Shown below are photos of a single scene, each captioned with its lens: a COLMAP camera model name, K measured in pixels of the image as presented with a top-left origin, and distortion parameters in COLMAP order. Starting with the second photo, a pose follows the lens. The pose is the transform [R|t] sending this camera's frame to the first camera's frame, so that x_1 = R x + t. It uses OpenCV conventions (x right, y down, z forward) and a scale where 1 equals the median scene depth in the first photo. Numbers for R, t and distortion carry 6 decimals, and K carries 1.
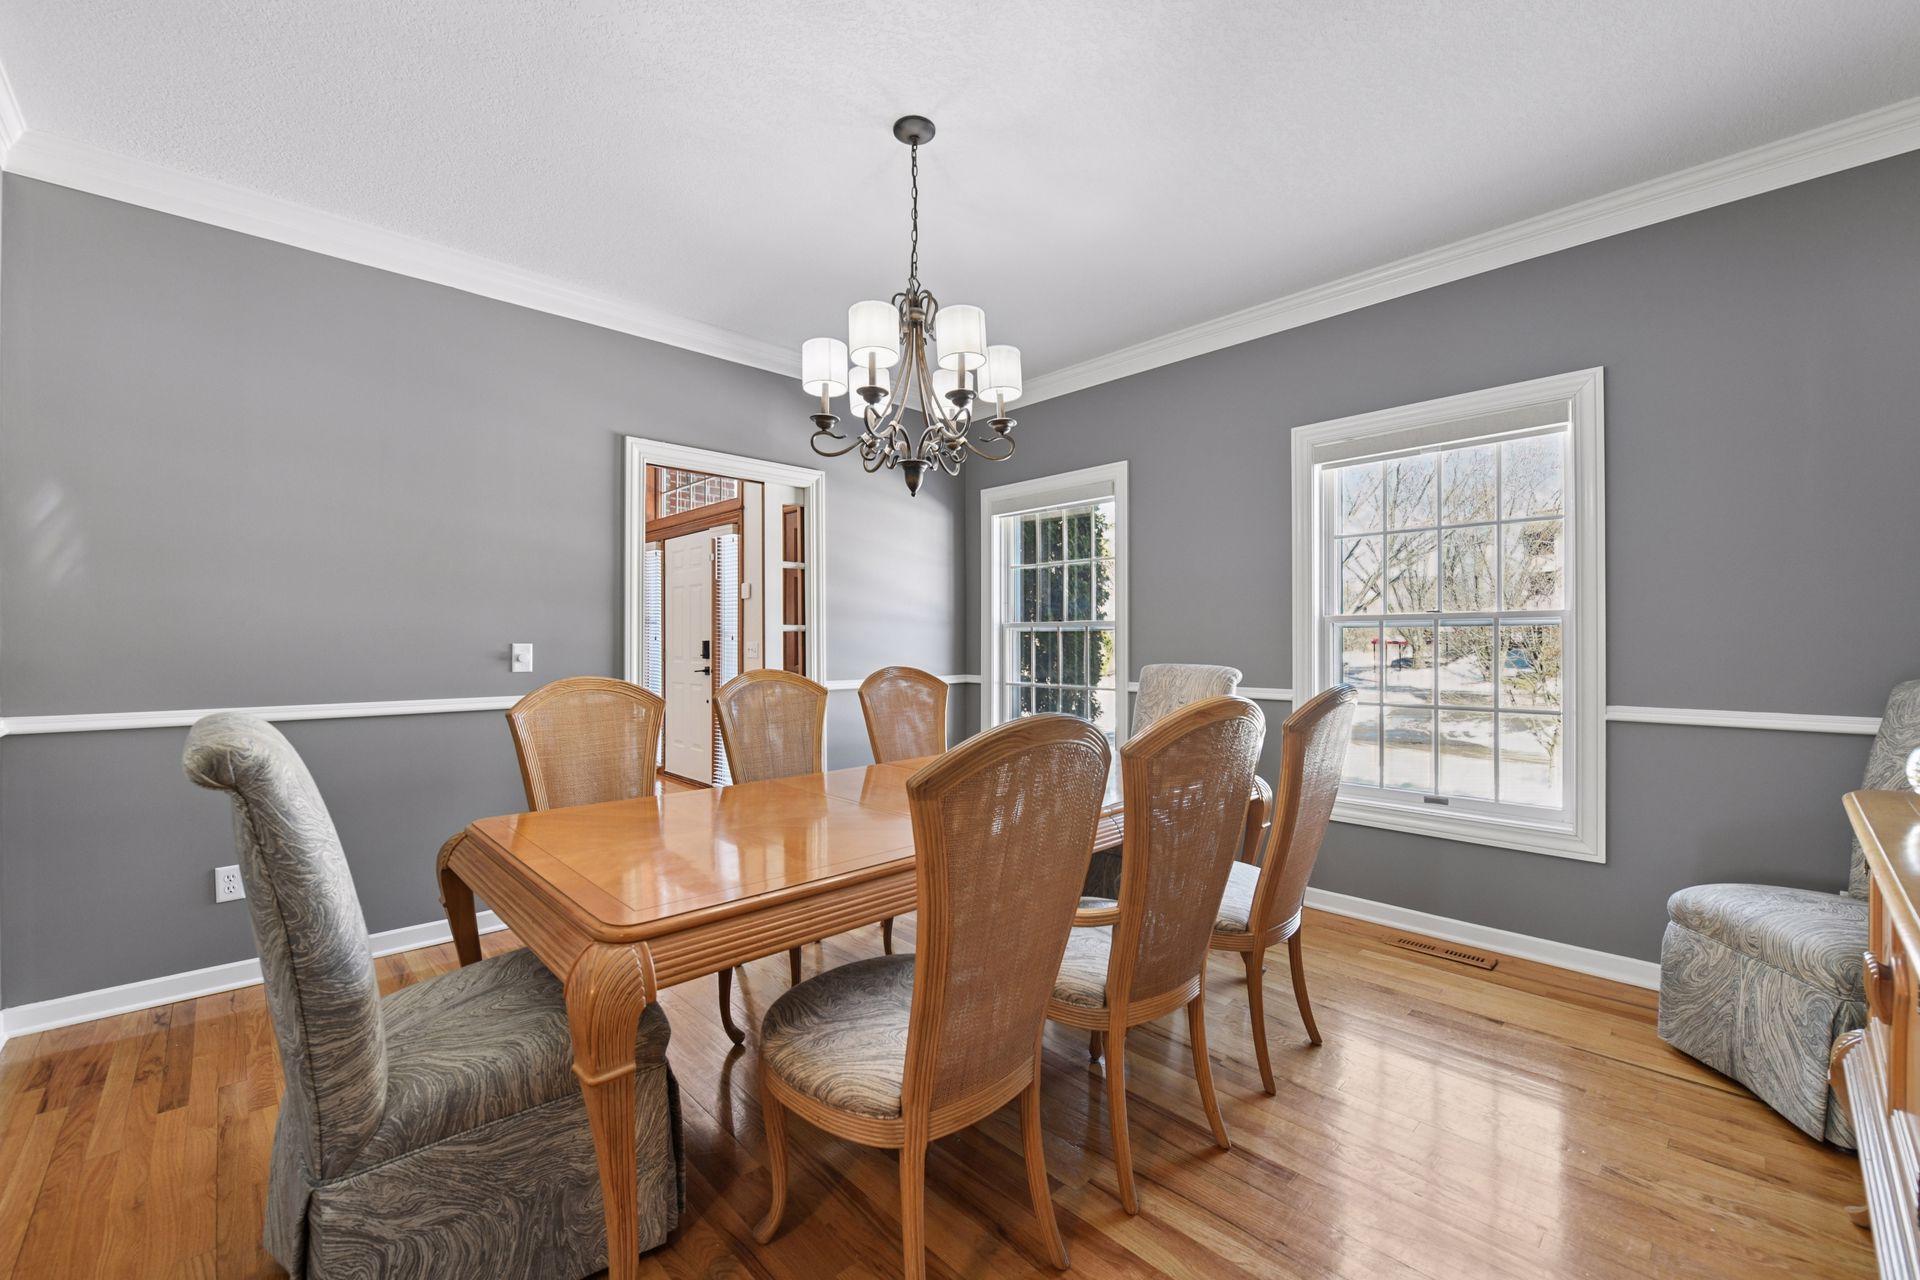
lens RADIAL K [[777.6, 0, 965.8], [0, 777.6, 643.1], [0, 0, 1]] dist [-0.006037, -0.001307]
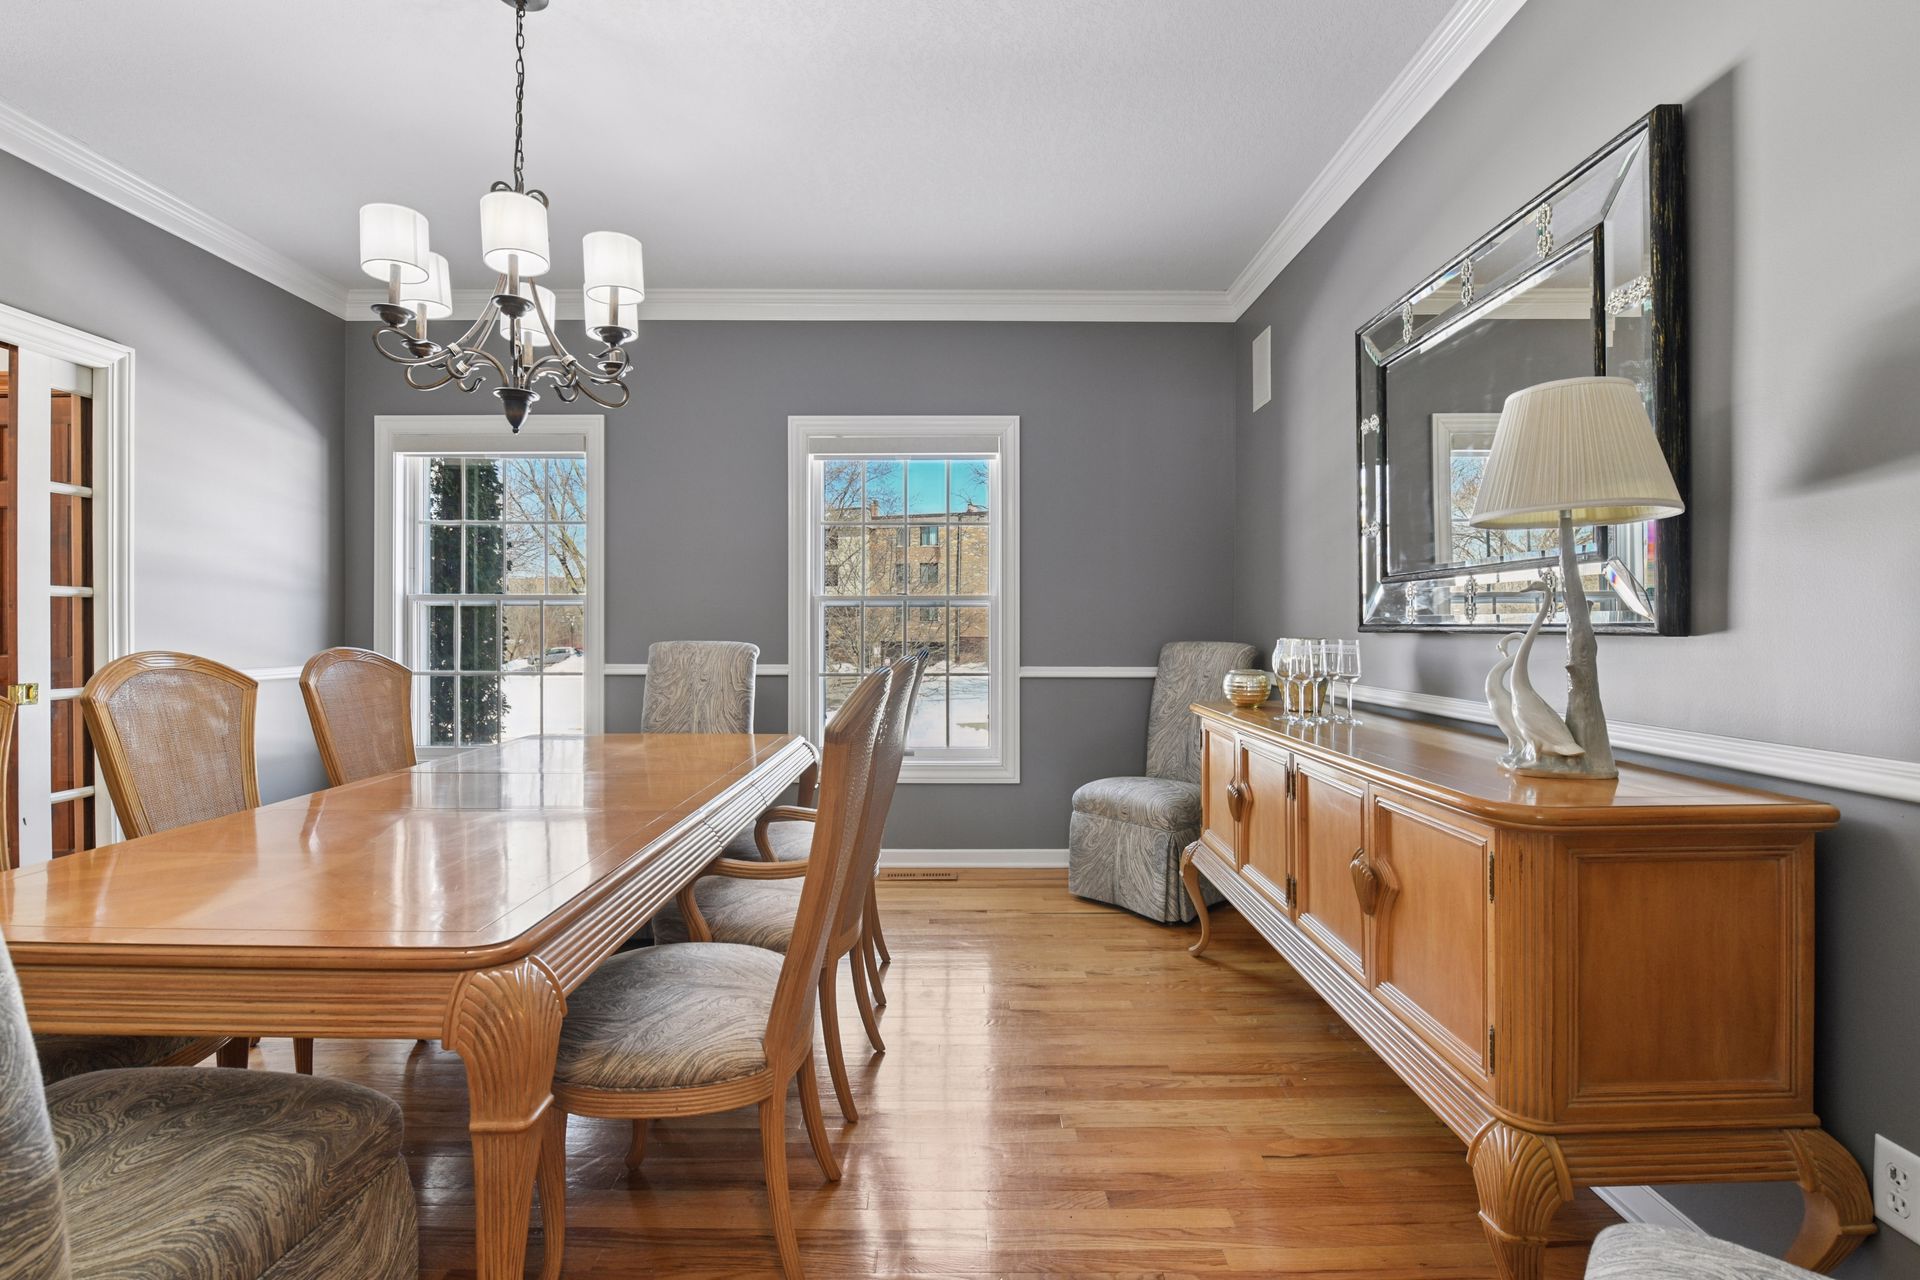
lens RADIAL K [[878.0, 0, 961.5], [0, 878.0, 633.7], [0, 0, 1]] dist [0.004742, -0.003566]
pose [[0.693326, -0.002694, 0.720619, -0.345634], [-0.000937, 0.999989, 0.004640, 0.015520], [-0.720624, -0.003893, 0.693315, 0.006451]]
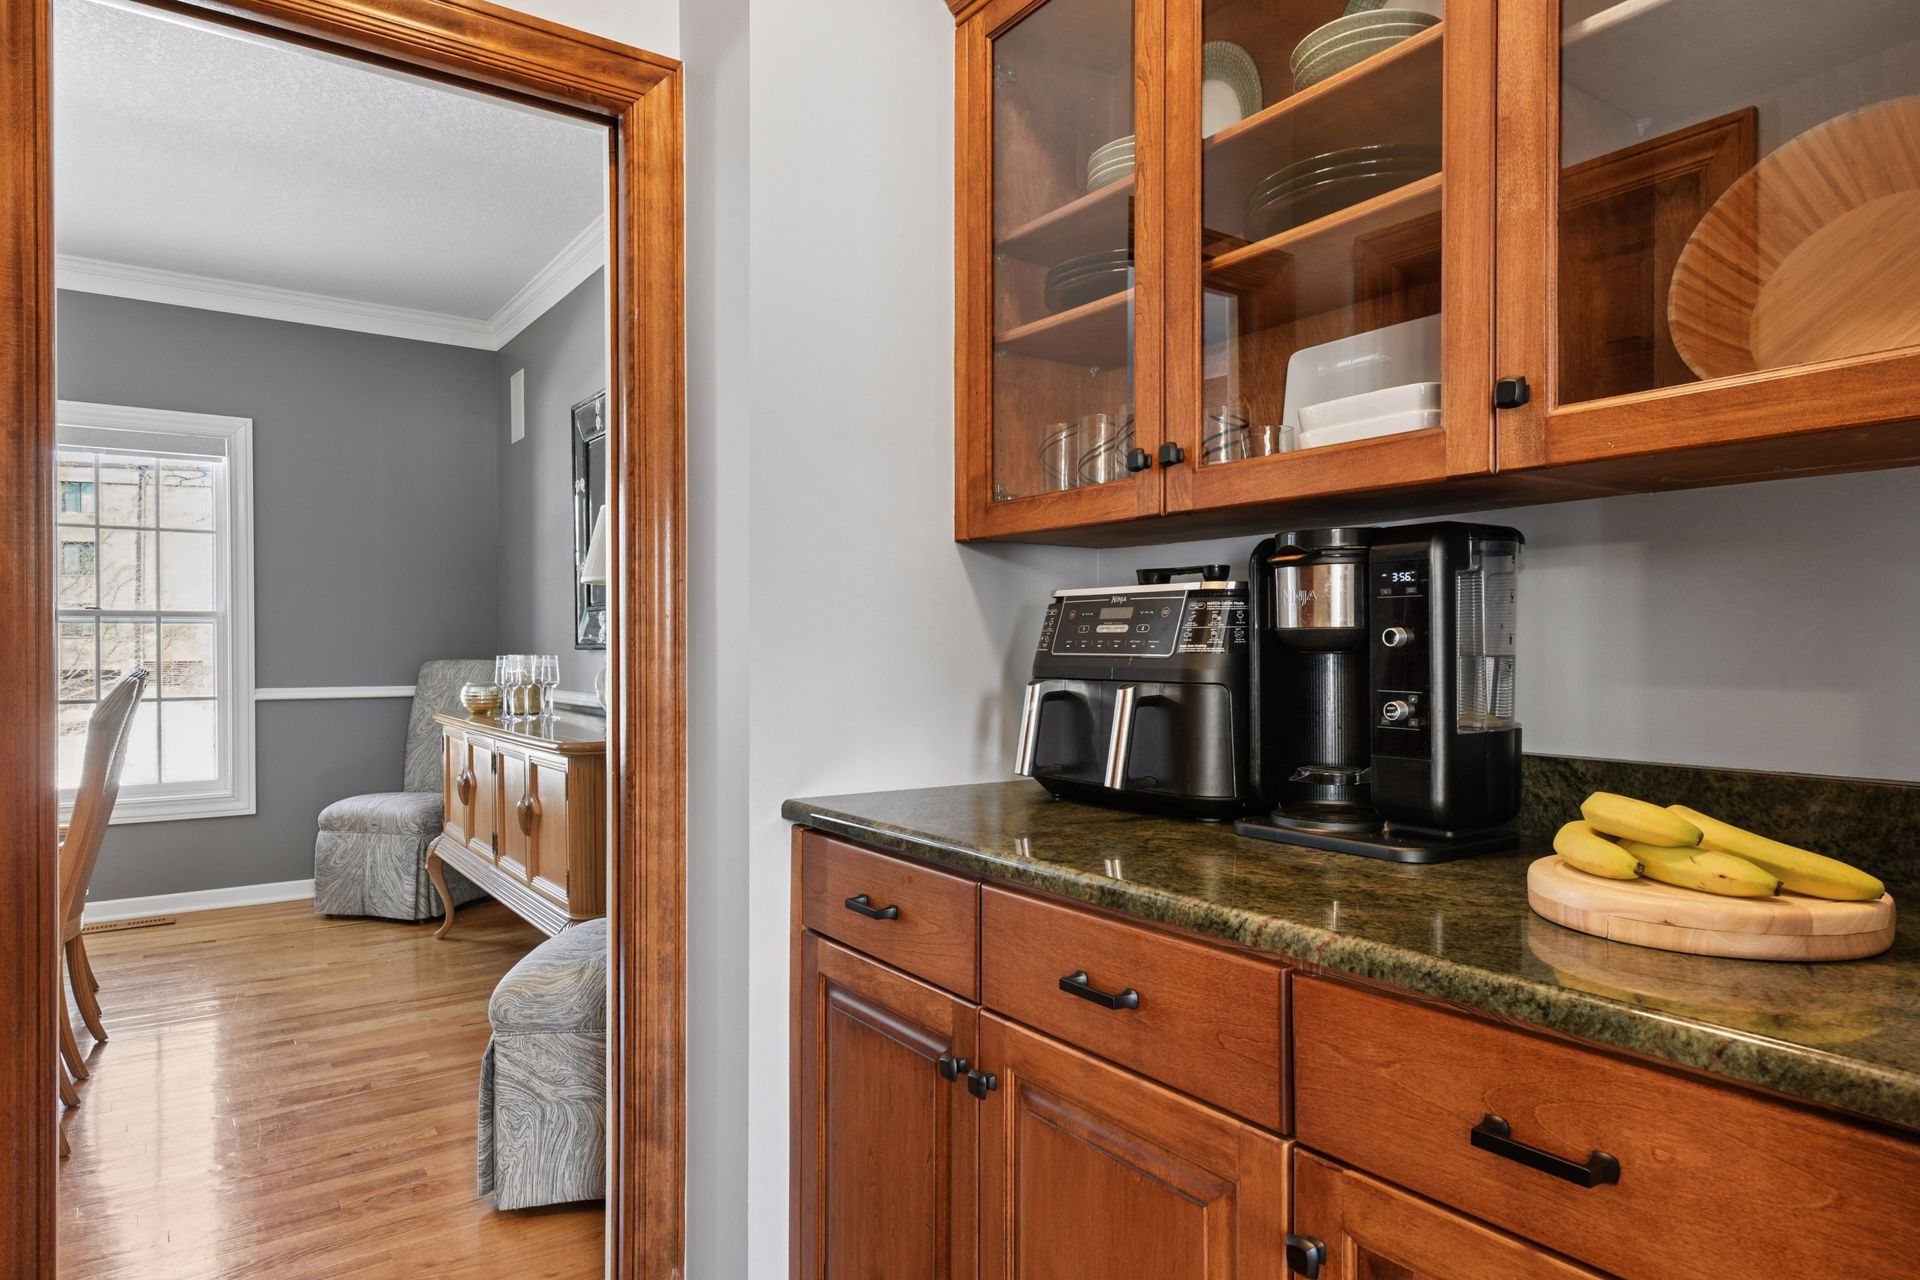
lens RADIAL K [[1171.0, 0, 965.9], [0, 1171.0, 653.5], [0, 0, 1]] dist [0.017179, 0.003189]
pose [[0.157215, -0.005384, 0.987550, -0.871947], [0.002814, 0.999984, 0.005003, 0.016720], [-0.987560, 0.001993, 0.157228, -0.439005]]
